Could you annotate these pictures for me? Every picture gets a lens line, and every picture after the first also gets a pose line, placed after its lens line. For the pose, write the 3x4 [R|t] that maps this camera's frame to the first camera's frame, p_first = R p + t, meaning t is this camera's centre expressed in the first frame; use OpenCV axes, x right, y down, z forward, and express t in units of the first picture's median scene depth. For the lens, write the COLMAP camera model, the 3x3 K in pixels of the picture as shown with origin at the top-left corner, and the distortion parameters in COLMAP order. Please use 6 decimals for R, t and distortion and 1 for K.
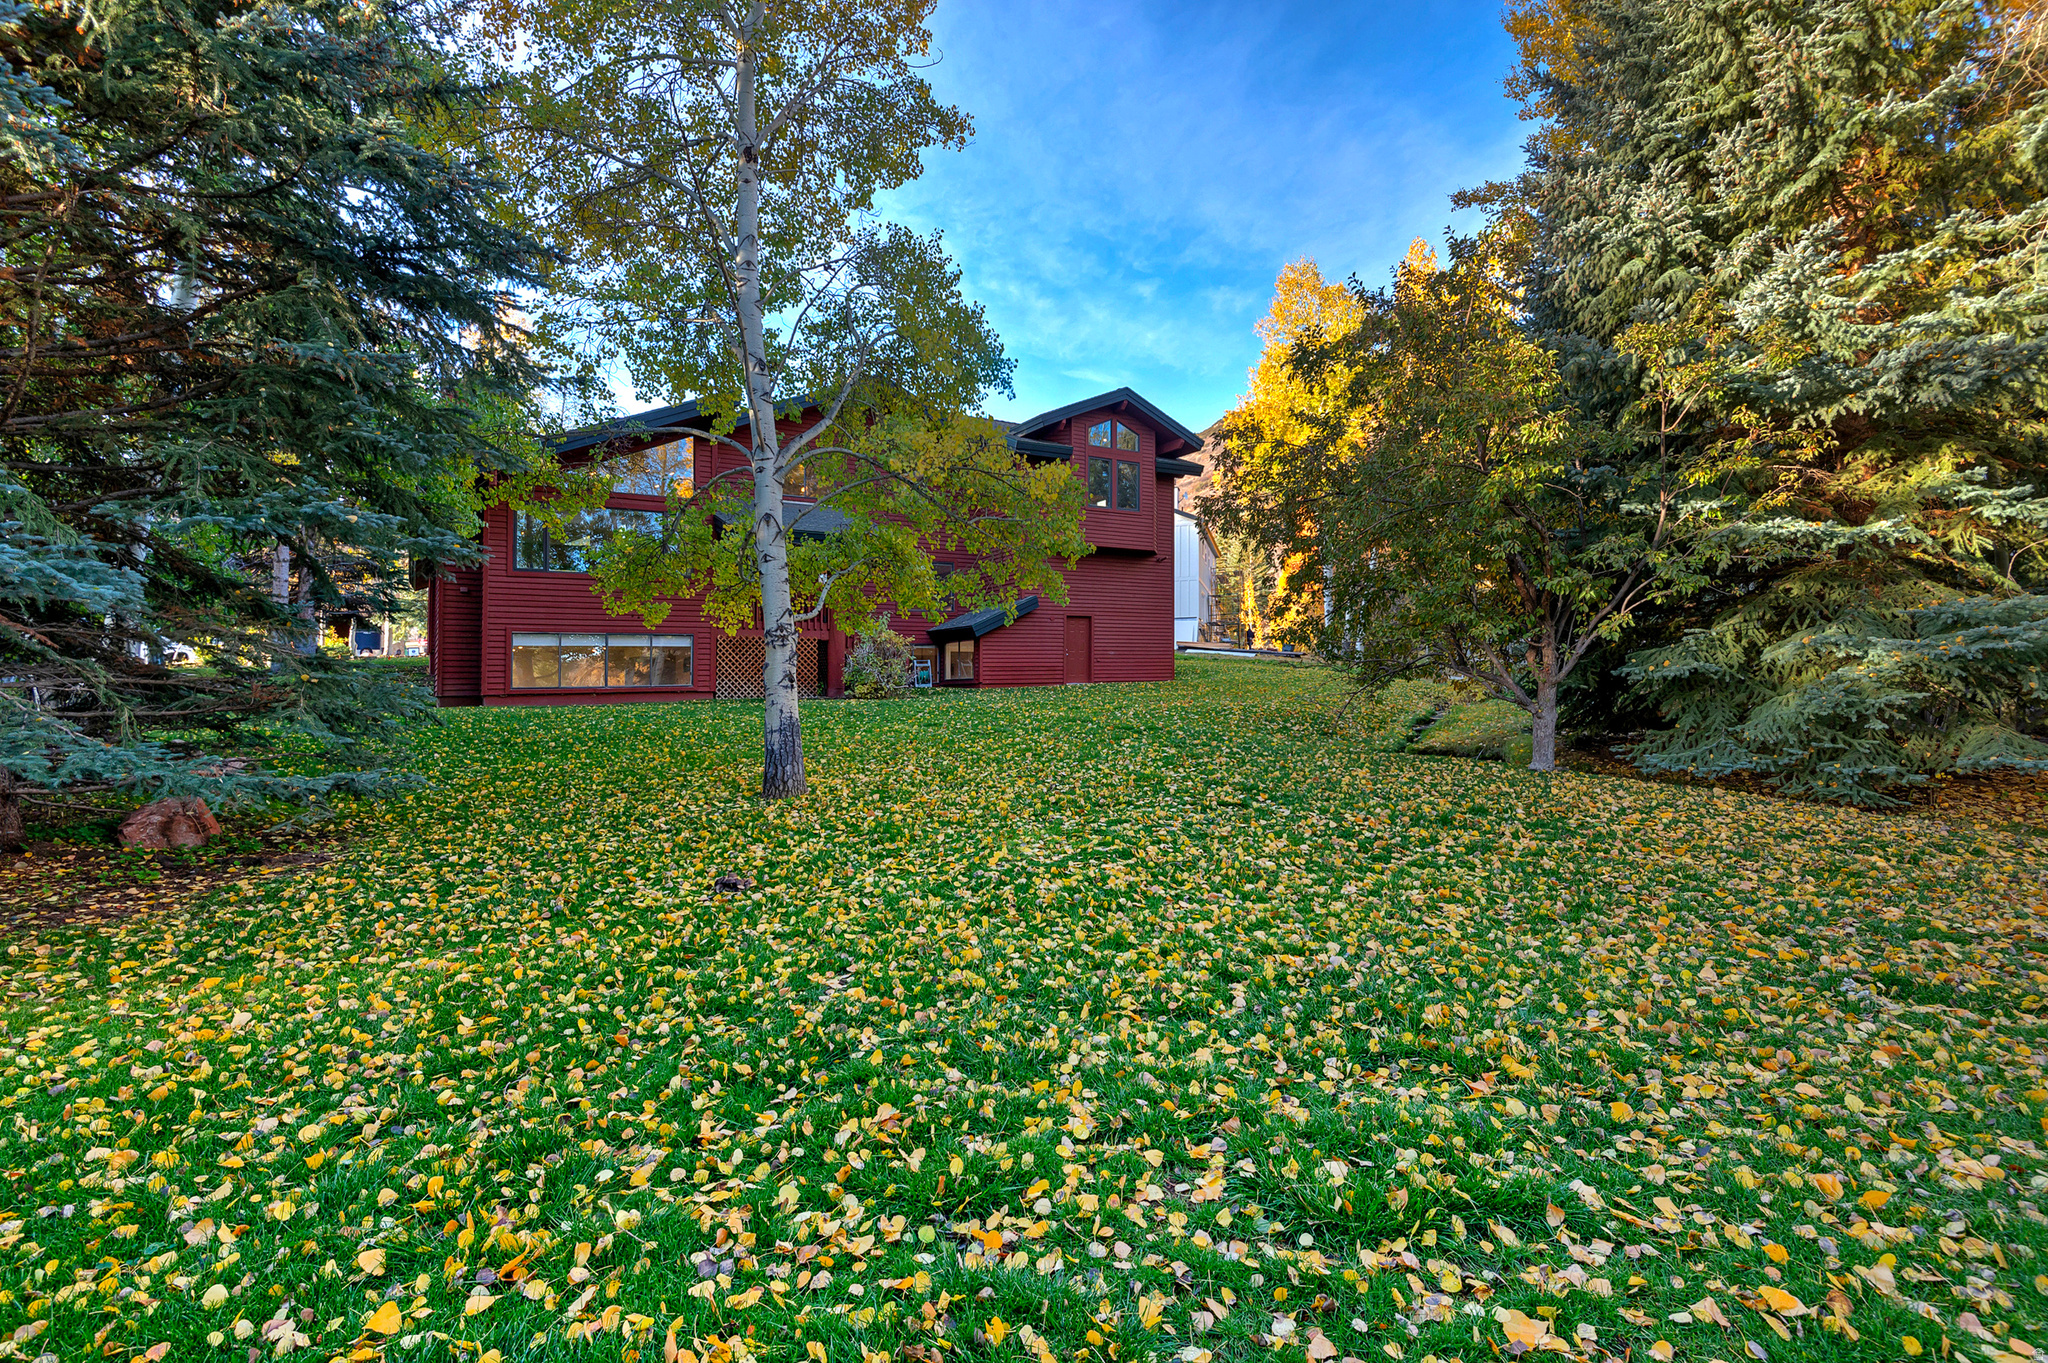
lens RADIAL K [[990.2, 0, 1029.8], [0, 990.2, 653.0], [0, 0, 1]] dist [0.001941, -0.000343]
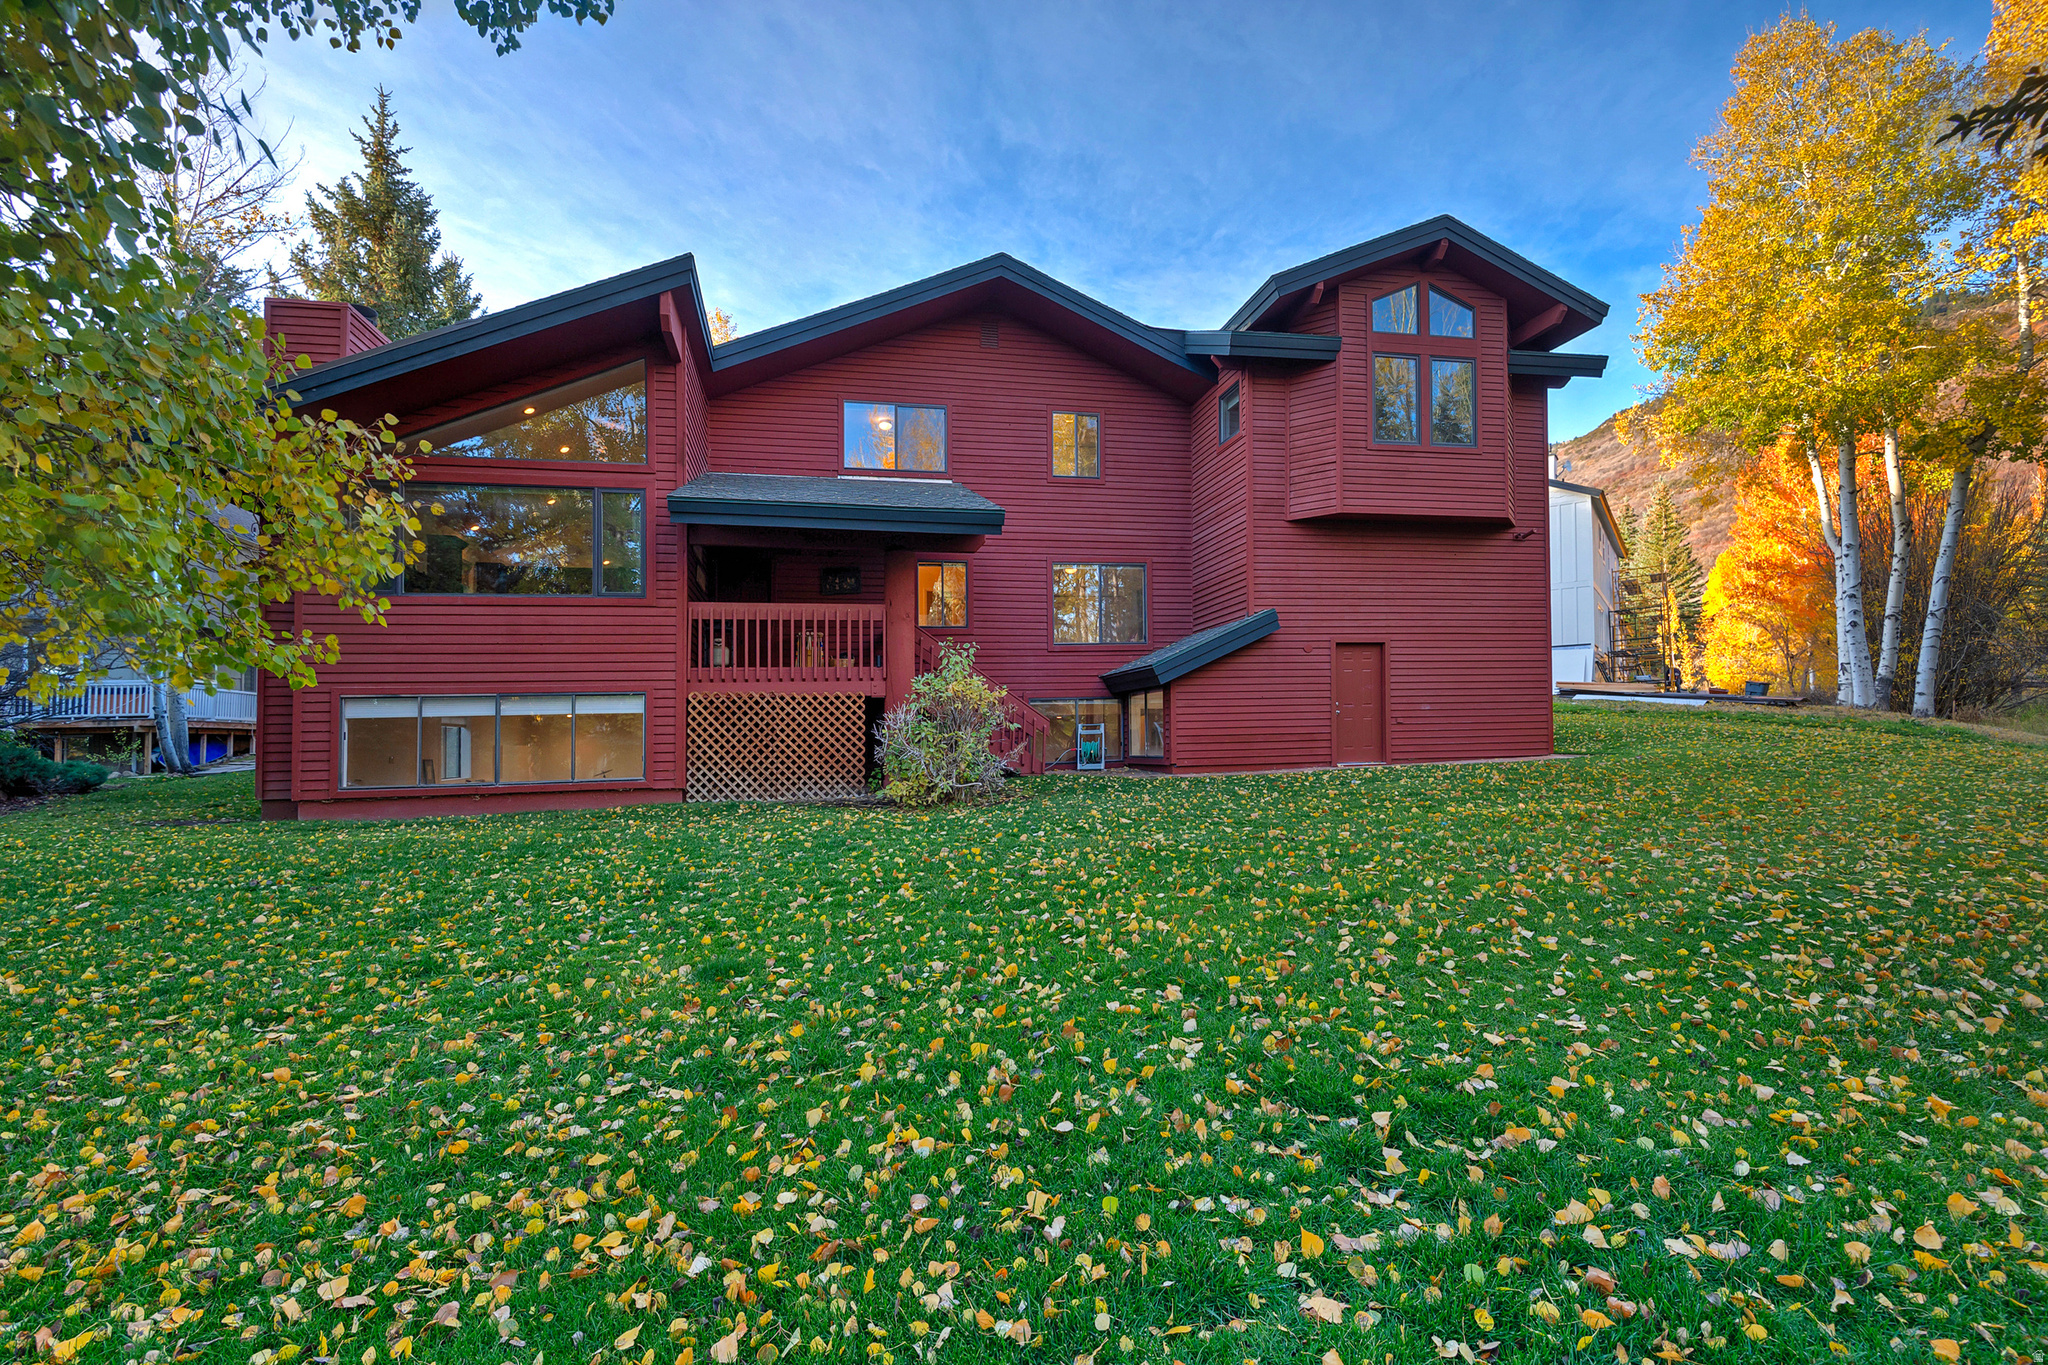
lens RADIAL K [[1014.9, 0, 1024.0], [0, 1014.9, 682.5], [0, 0, 1]] dist [0.000755, -0.000149]
pose [[0.944447, -0.015577, -0.328293, 0.055031], [0.011592, 0.999834, -0.014092, -0.008978], [0.328458, 0.009504, 0.944471, 0.382437]]
